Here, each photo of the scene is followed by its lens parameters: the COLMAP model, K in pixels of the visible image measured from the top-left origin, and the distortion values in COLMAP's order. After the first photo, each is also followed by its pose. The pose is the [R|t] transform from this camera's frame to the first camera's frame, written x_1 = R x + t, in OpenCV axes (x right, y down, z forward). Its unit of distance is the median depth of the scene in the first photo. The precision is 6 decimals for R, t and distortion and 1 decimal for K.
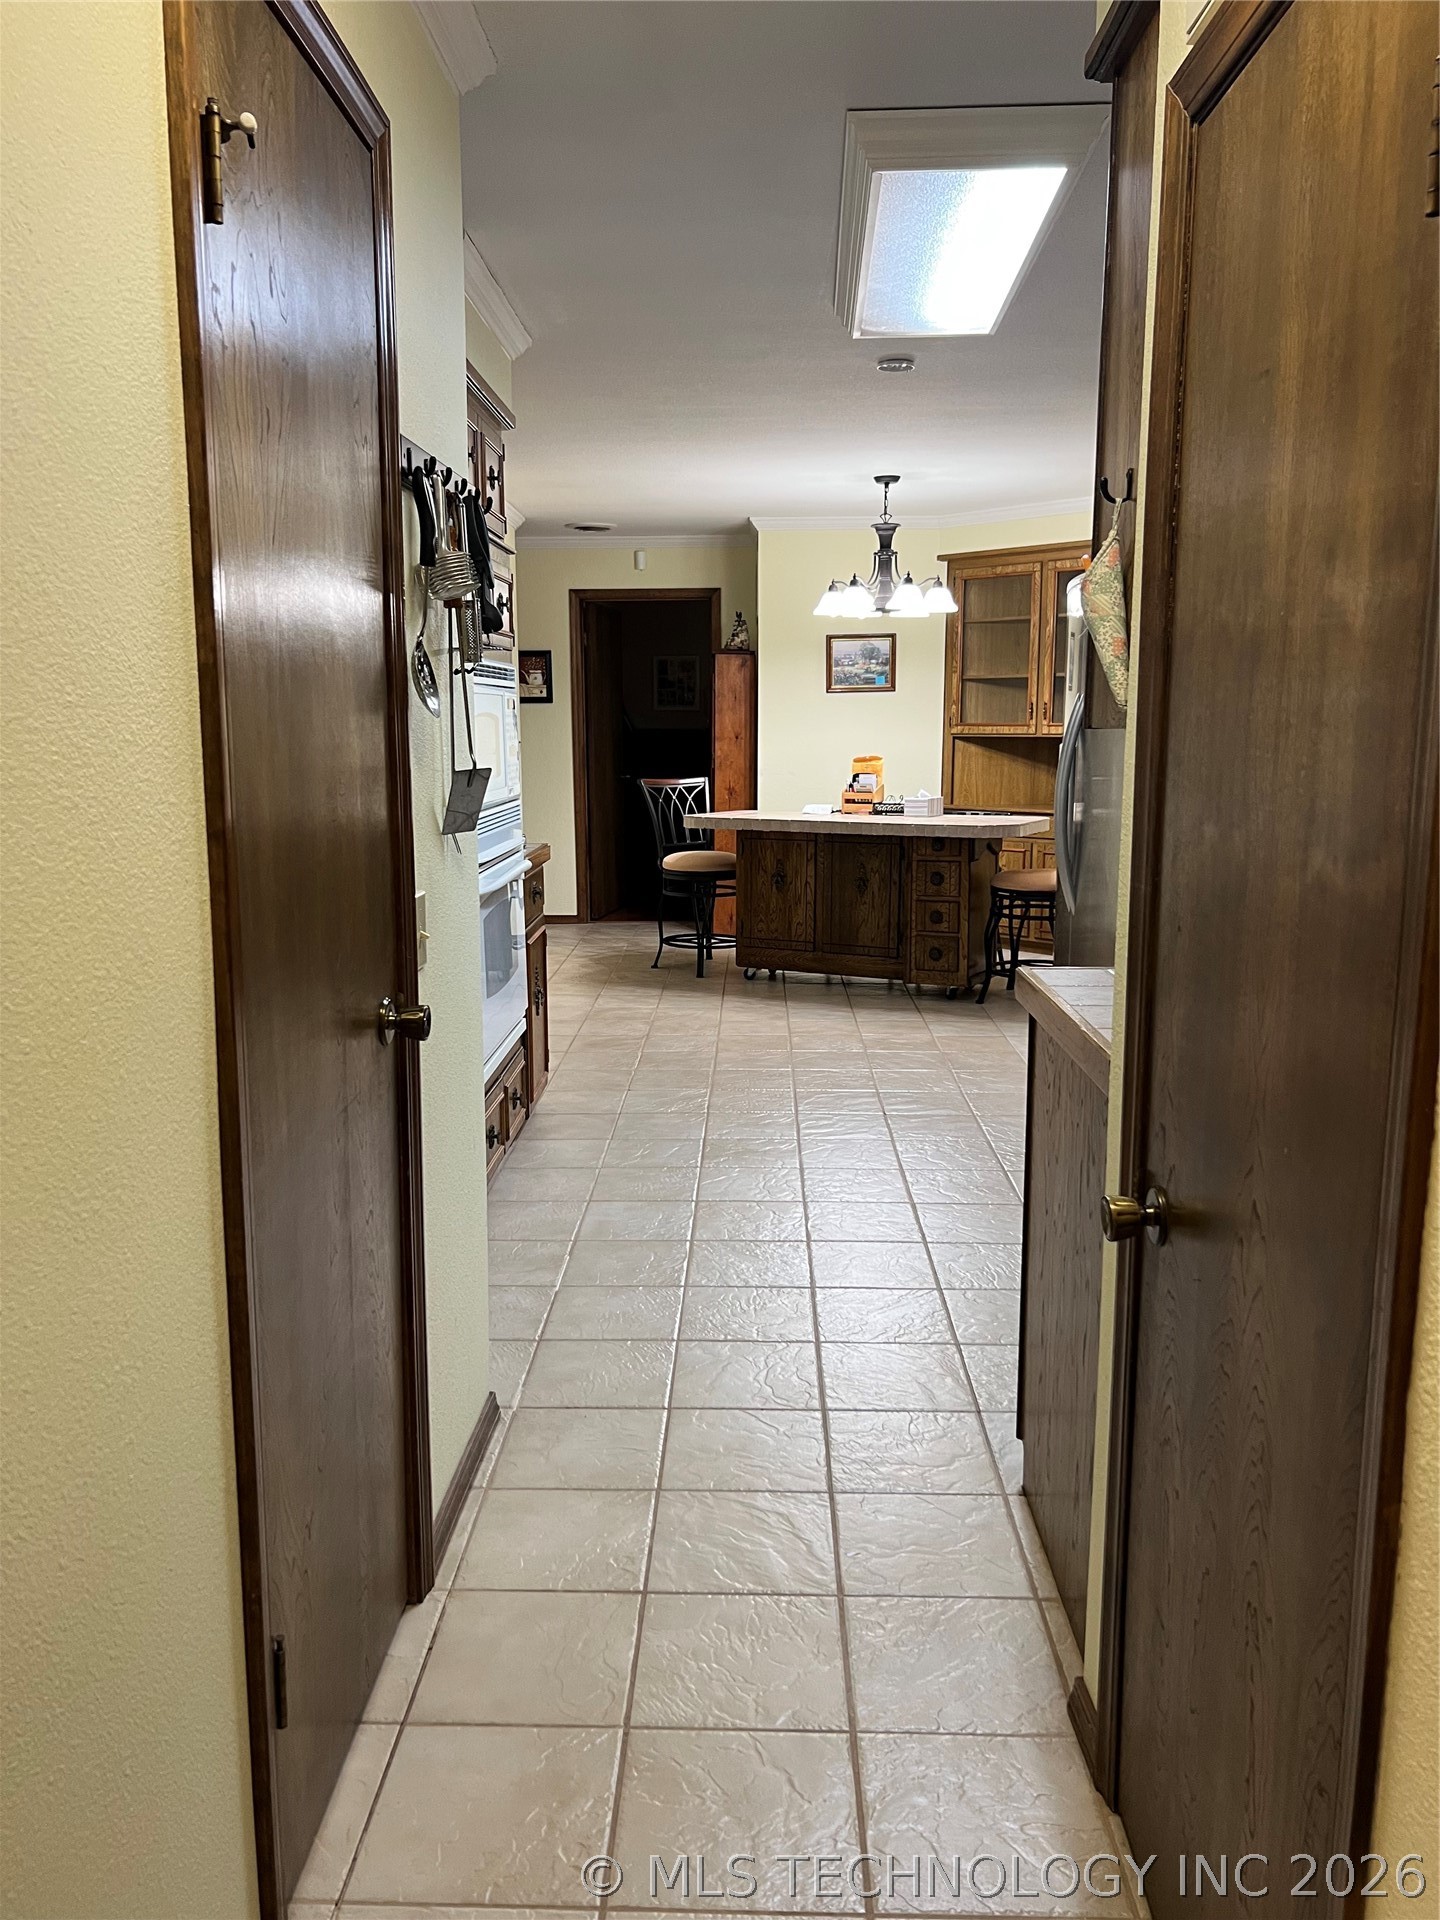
lens RADIAL K [[1443.9, 0, 721.2], [0, 1443.9, 951.7], [0, 0, 1]] dist [0.156135, -0.376672]
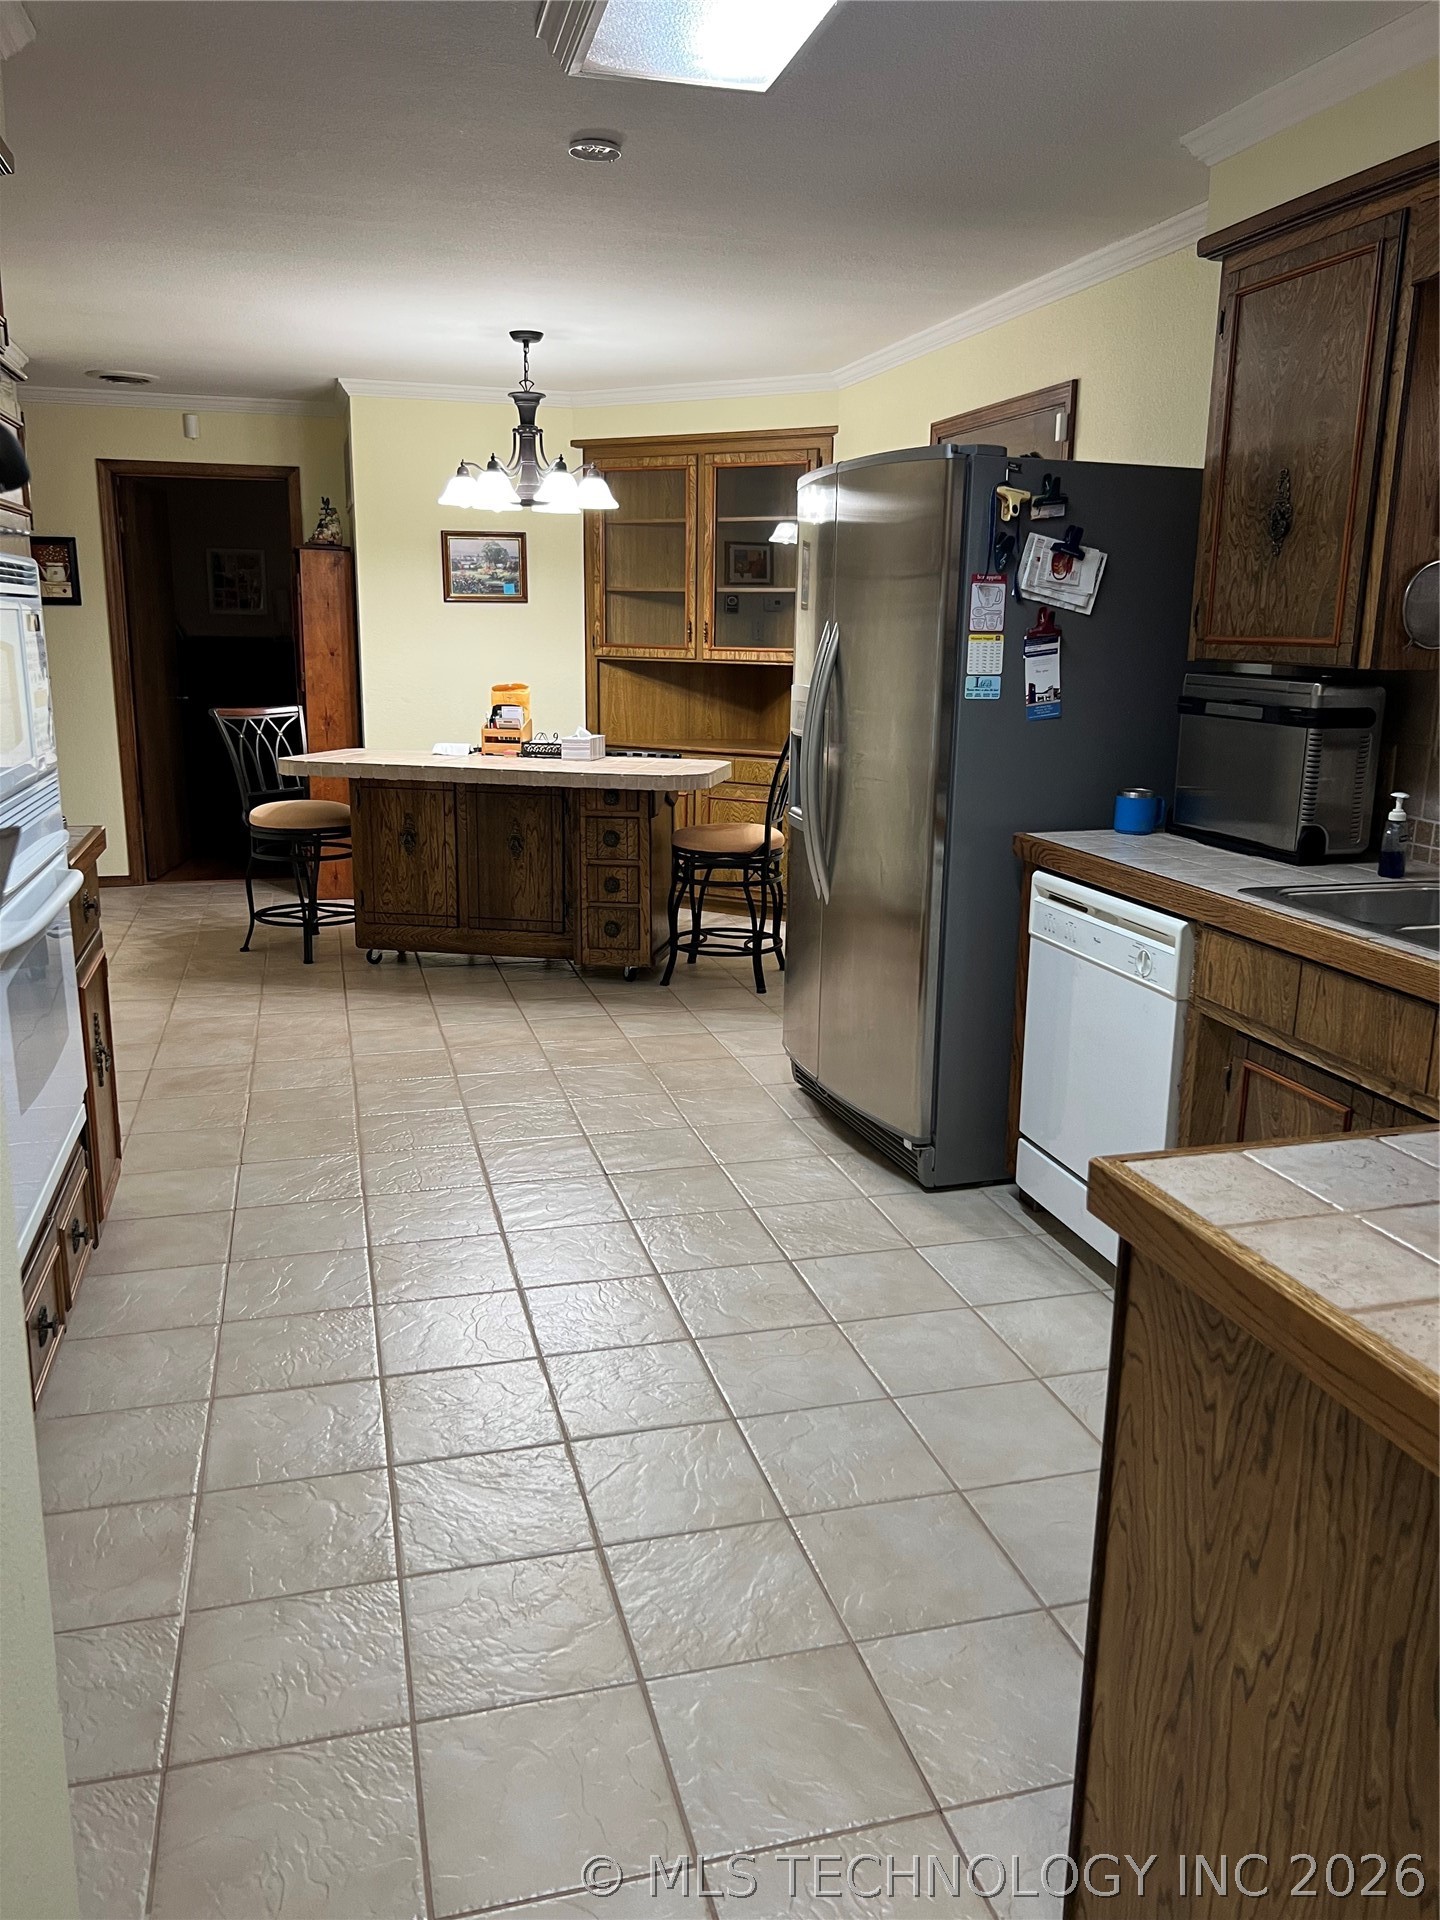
lens RADIAL K [[1443.9, 0, 721.2], [0, 1443.9, 951.7], [0, 0, 1]] dist [0.156135, -0.376672]
pose [[0.956547, -0.047525, 0.287680, -0.027097], [0.029292, 0.997299, 0.067357, -0.034290], [-0.290104, -0.056003, 0.955355, 0.163935]]
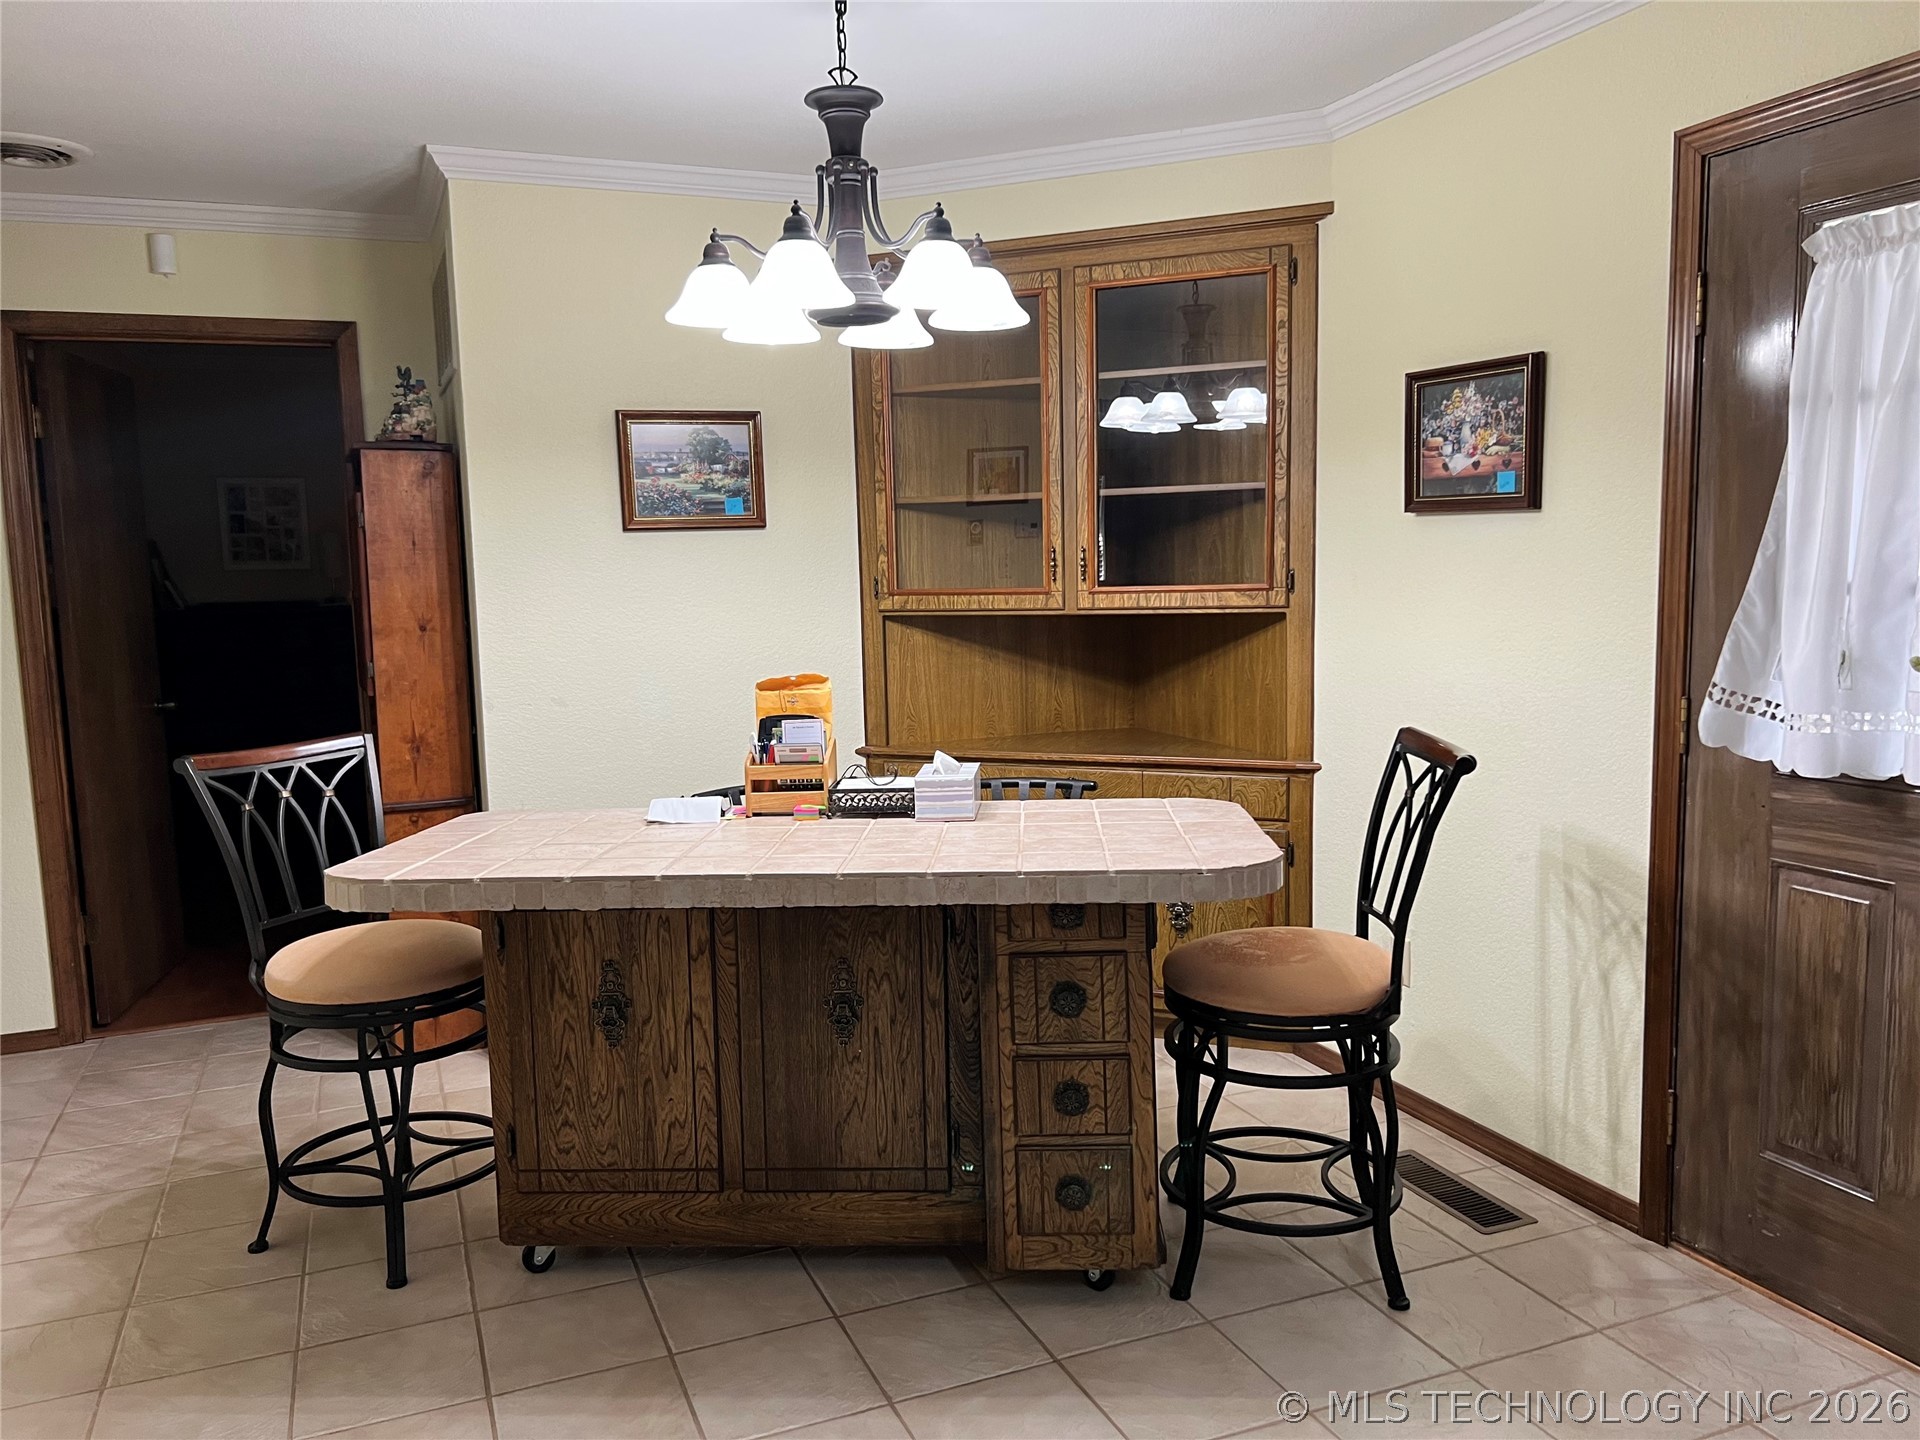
lens RADIAL K [[1449.5, 0, 962.3], [0, 1449.5, 729.5], [0, 0, 1]] dist [0.078907, -0.103741]
pose [[0.915313, -0.065262, 0.397421, -0.021479], [0.084616, 0.995921, -0.031338, -0.096800], [-0.393754, 0.062312, 0.917101, 0.565105]]
